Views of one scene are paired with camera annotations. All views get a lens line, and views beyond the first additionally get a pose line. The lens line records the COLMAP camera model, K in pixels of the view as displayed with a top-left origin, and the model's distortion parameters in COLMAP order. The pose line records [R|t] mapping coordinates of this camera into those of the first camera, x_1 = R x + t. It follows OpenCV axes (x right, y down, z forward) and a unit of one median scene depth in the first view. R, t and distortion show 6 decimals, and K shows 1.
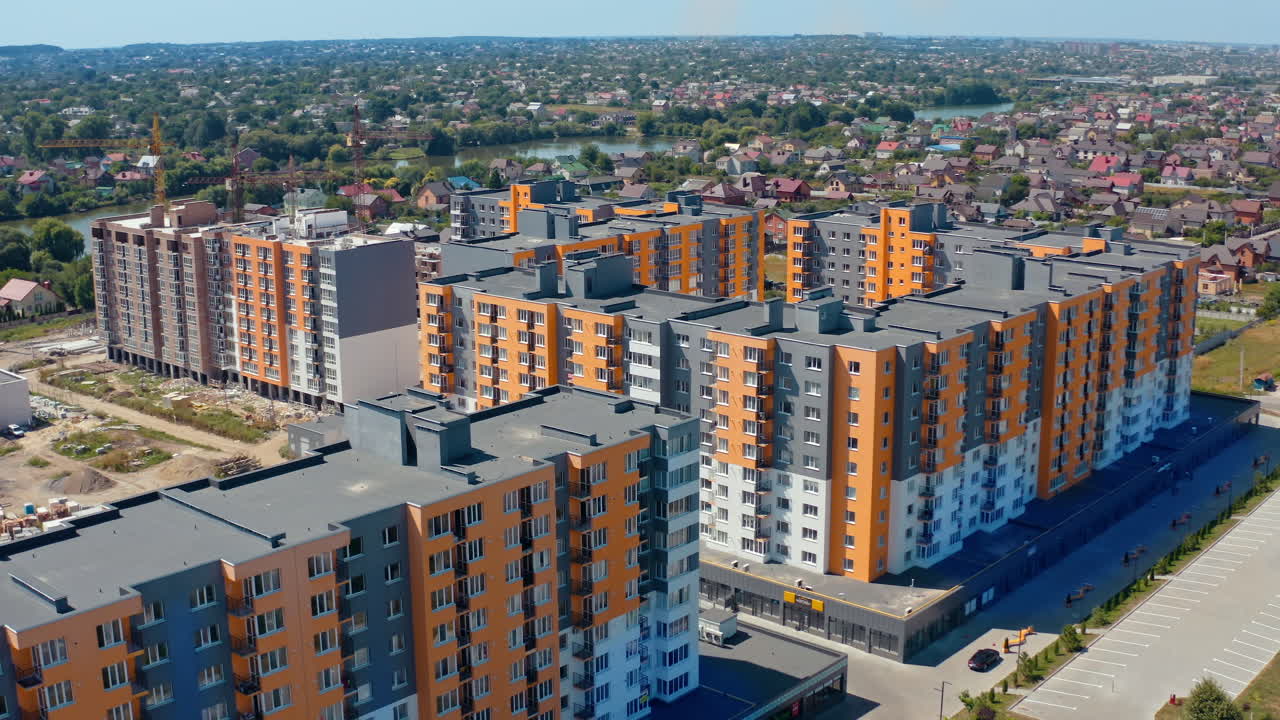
lens RADIAL K [[1441.6, 0, 634.6], [0, 1441.6, 355.3], [0, 0, 1]] dist [-0.185783, 0.010162]
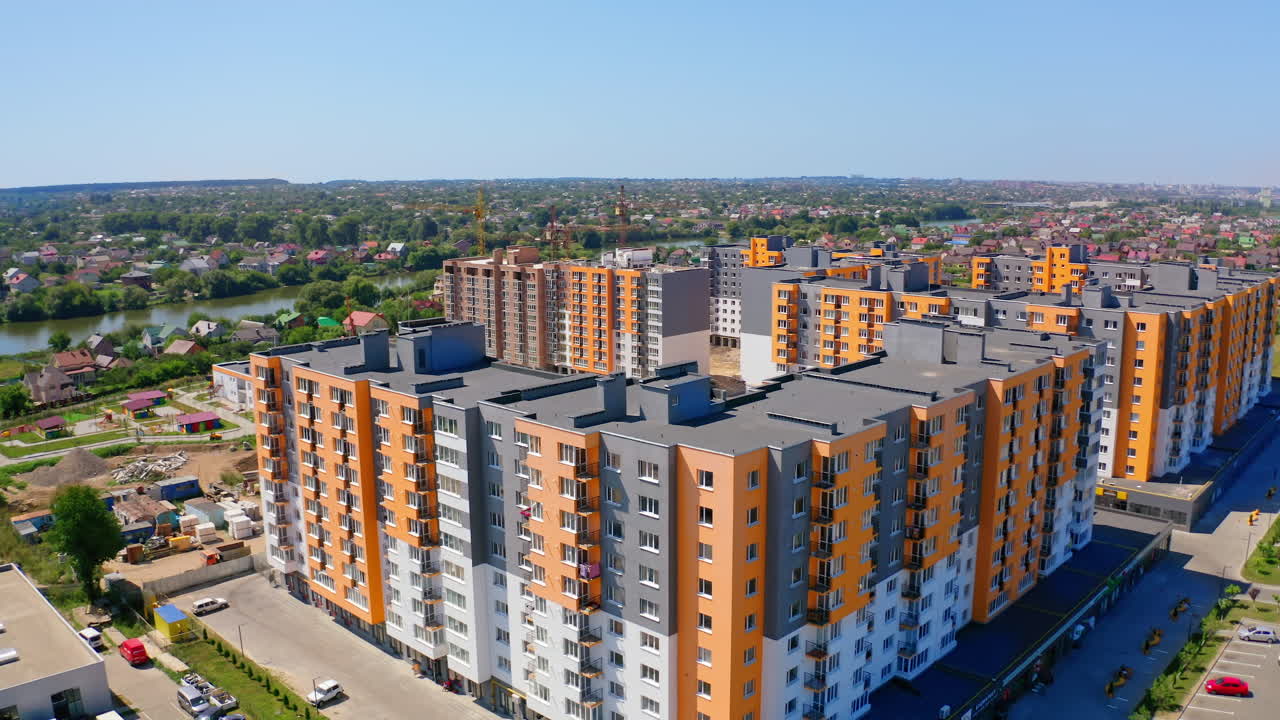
lens RADIAL K [[1027.4, 0, 643.7], [0, 1027.4, 355.5], [0, 0, 1]] dist [-0.182640, 0.005799]
pose [[0.999433, 0.004872, -0.033308, -0.174061], [-0.006522, 0.998747, -0.049627, 0.050005], [0.033025, 0.049817, 0.998212, 0.011784]]
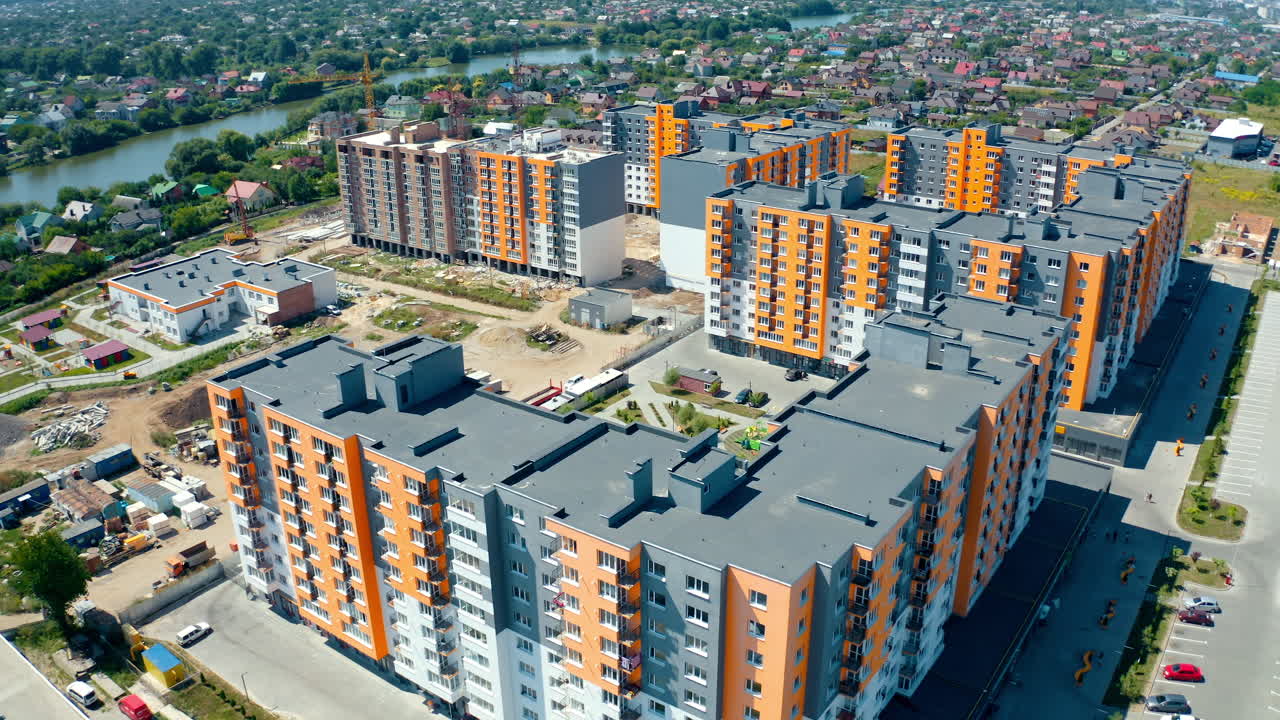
lens RADIAL K [[1023.8, 0, 640.0], [0, 1023.8, 360.0], [0, 0, 1]] dist [-0.184222, 0.009055]
pose [[0.994870, -0.041280, 0.092354, -0.221711], [0.025808, 0.986314, 0.162843, -0.041132], [-0.097812, -0.159624, 0.982320, 0.030167]]
